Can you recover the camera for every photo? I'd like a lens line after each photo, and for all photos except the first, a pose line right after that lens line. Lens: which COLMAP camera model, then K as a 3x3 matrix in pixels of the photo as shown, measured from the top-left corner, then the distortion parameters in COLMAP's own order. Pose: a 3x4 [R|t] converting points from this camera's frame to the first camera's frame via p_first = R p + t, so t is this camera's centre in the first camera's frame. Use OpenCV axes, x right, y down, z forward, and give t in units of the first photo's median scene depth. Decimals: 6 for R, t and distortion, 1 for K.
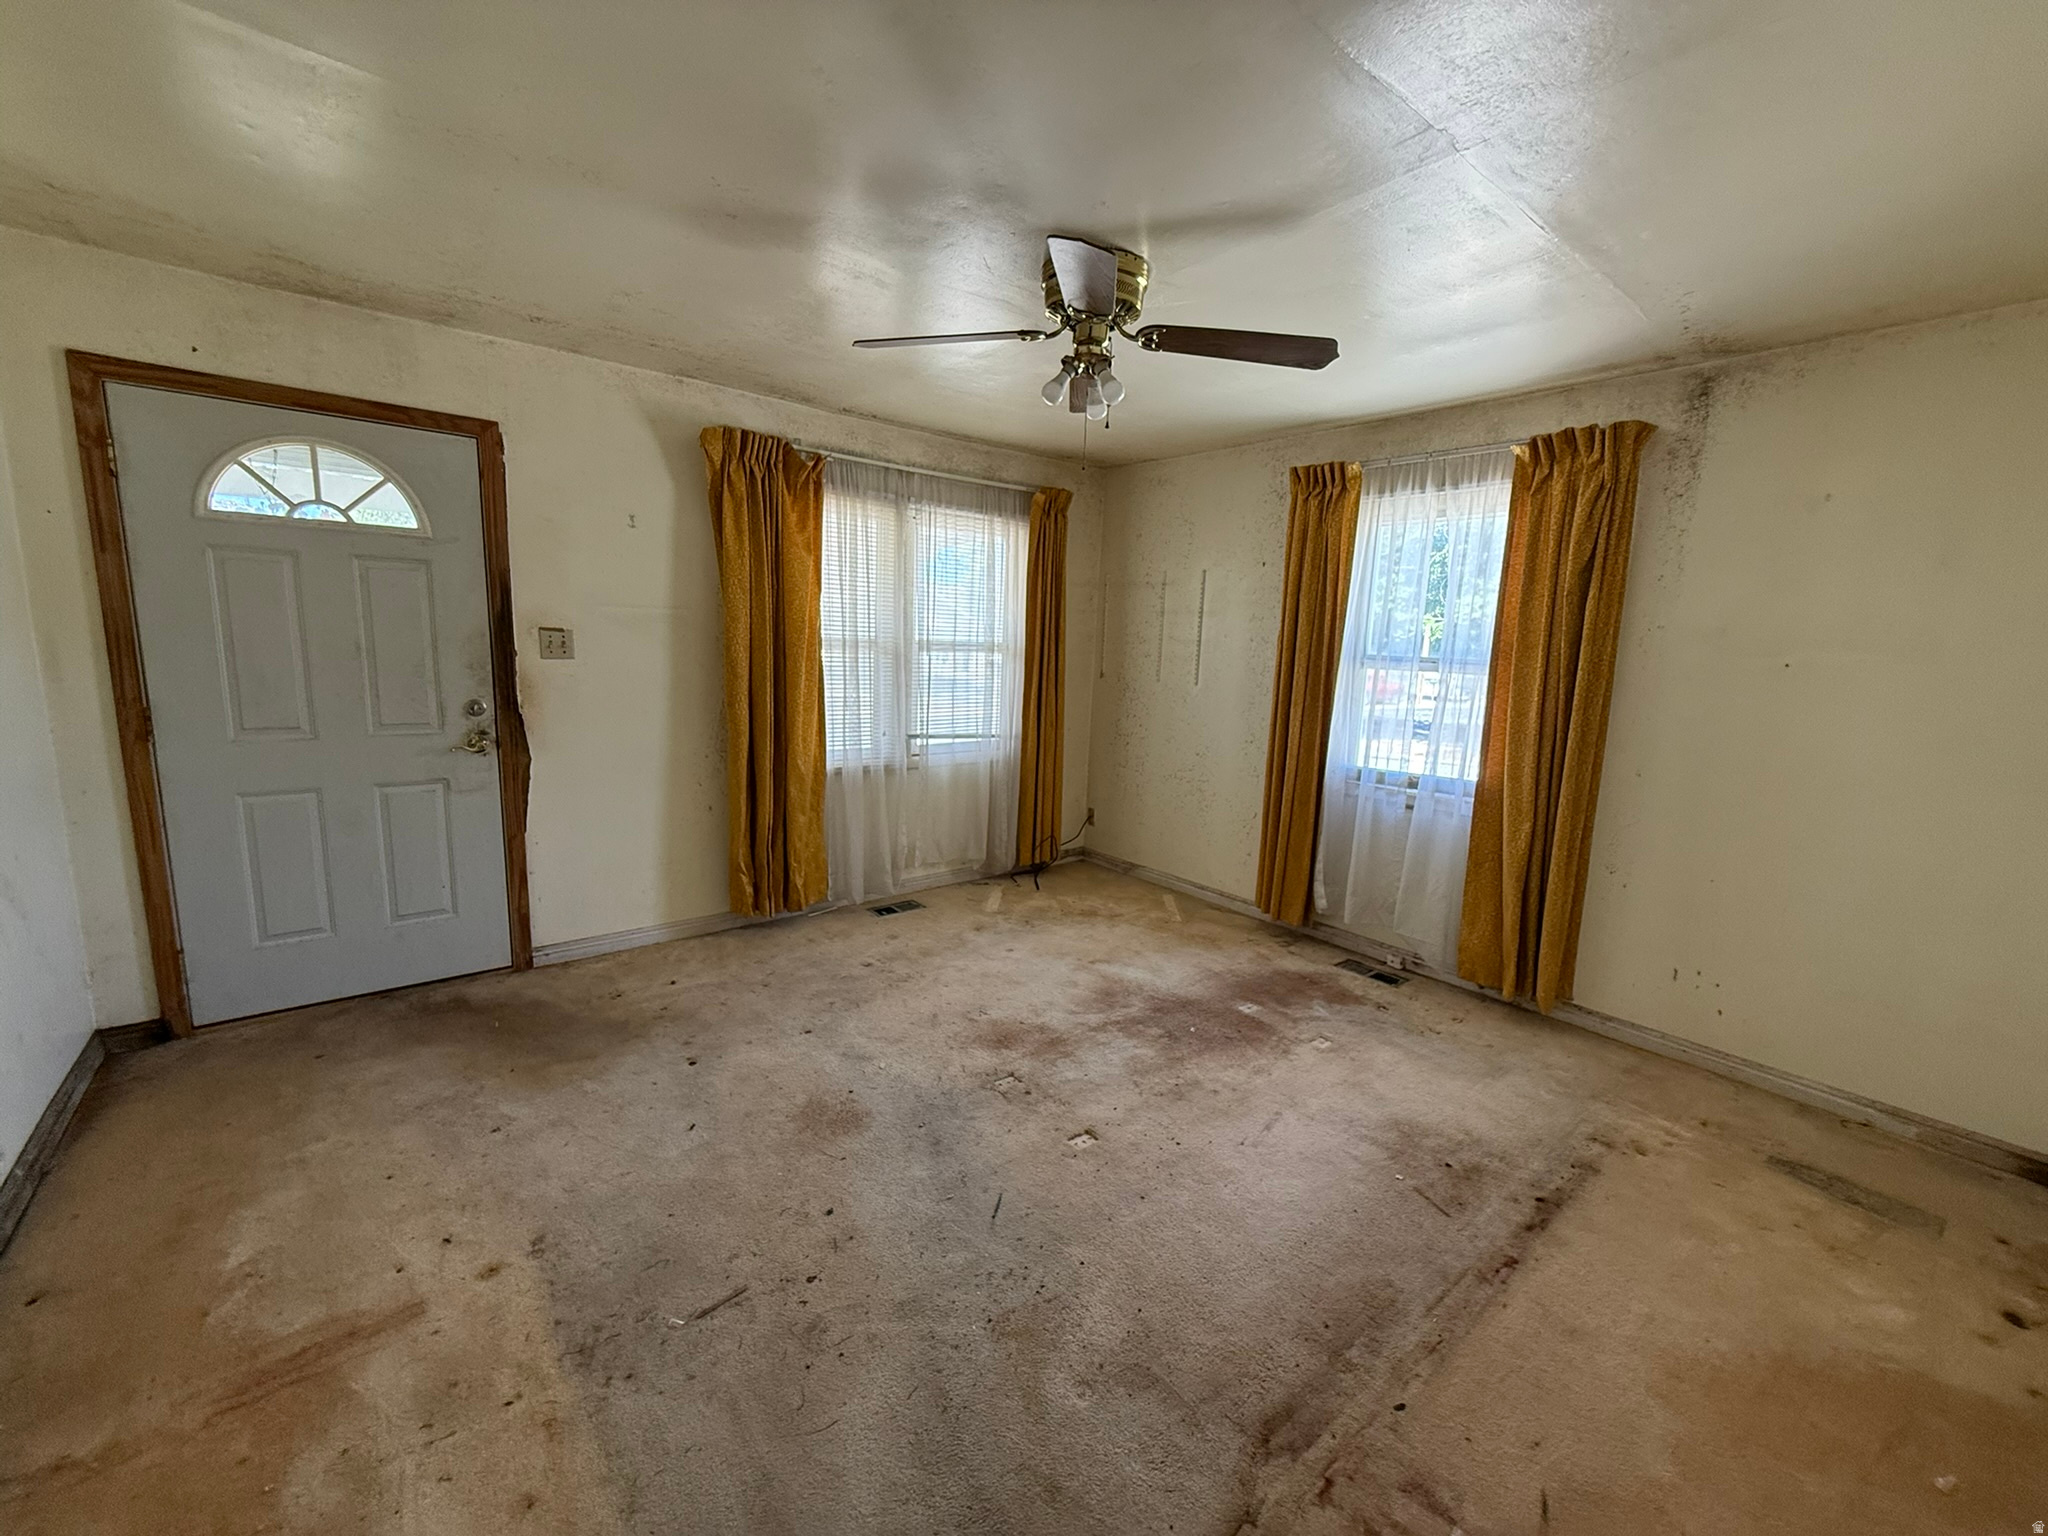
lens RADIAL K [[813.5, 0, 1024.0], [0, 813.5, 768.0], [0, 0, 1]] dist [0.001540, 0.000221]
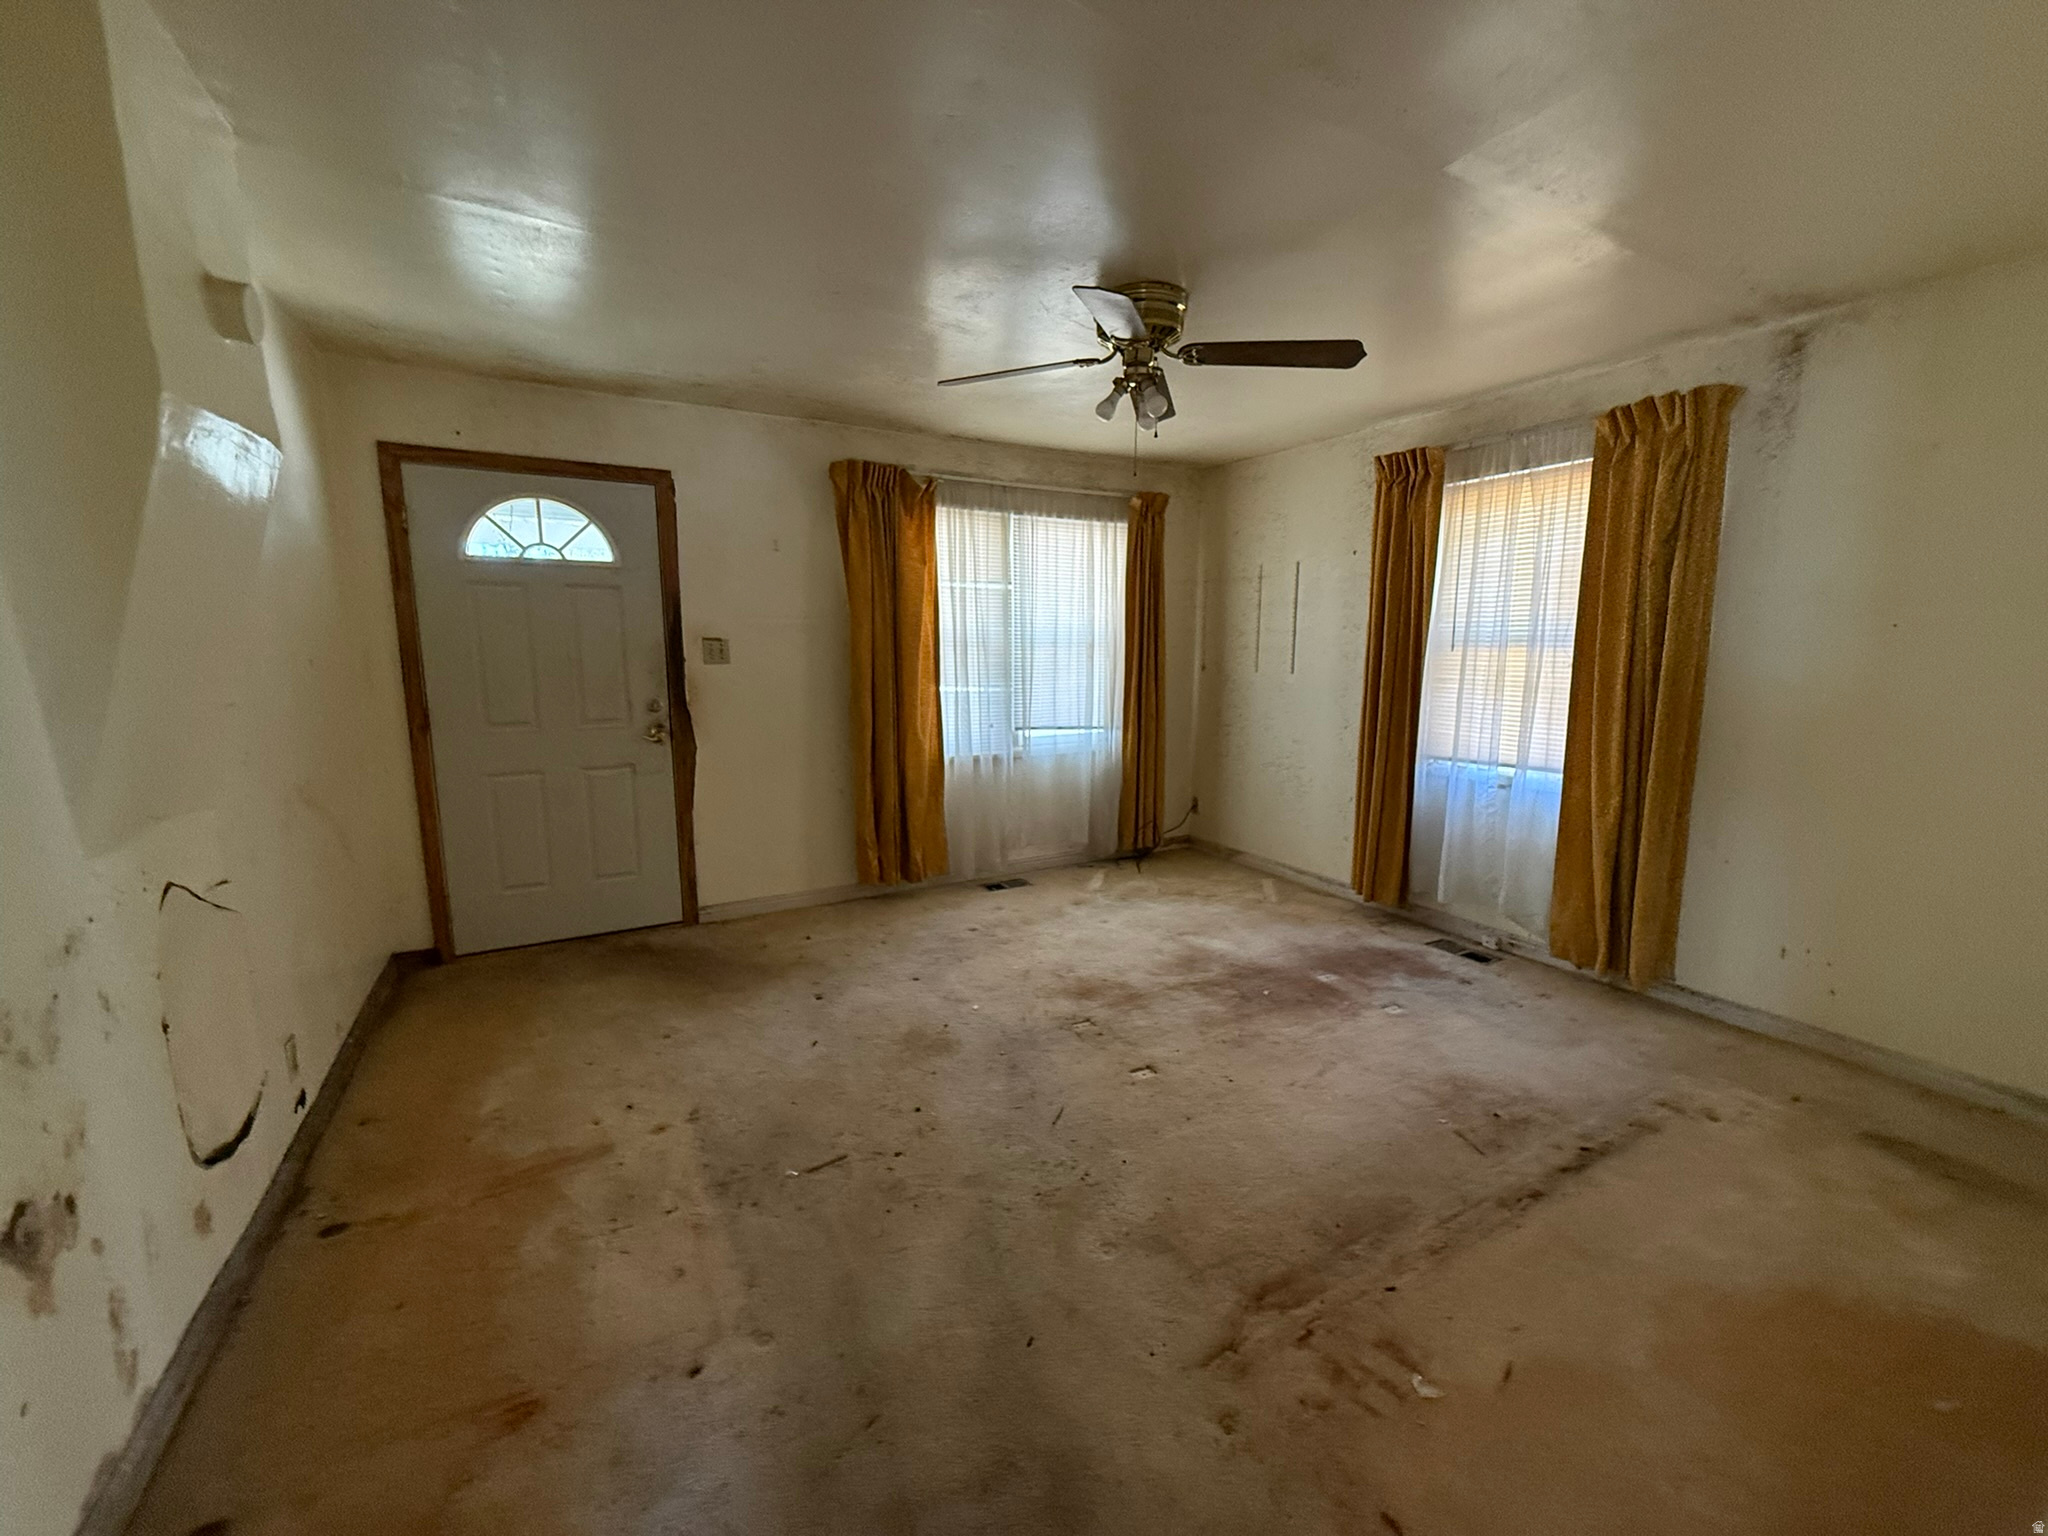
lens RADIAL K [[813.5, 0, 1024.0], [0, 813.5, 768.0], [0, 0, 1]] dist [0.001540, 0.000221]
pose [[0.984328, -0.008887, -0.176122, 0.091955], [0.006902, 0.999906, -0.011876, 0.042018], [0.176211, 0.010475, 0.984297, -0.109328]]
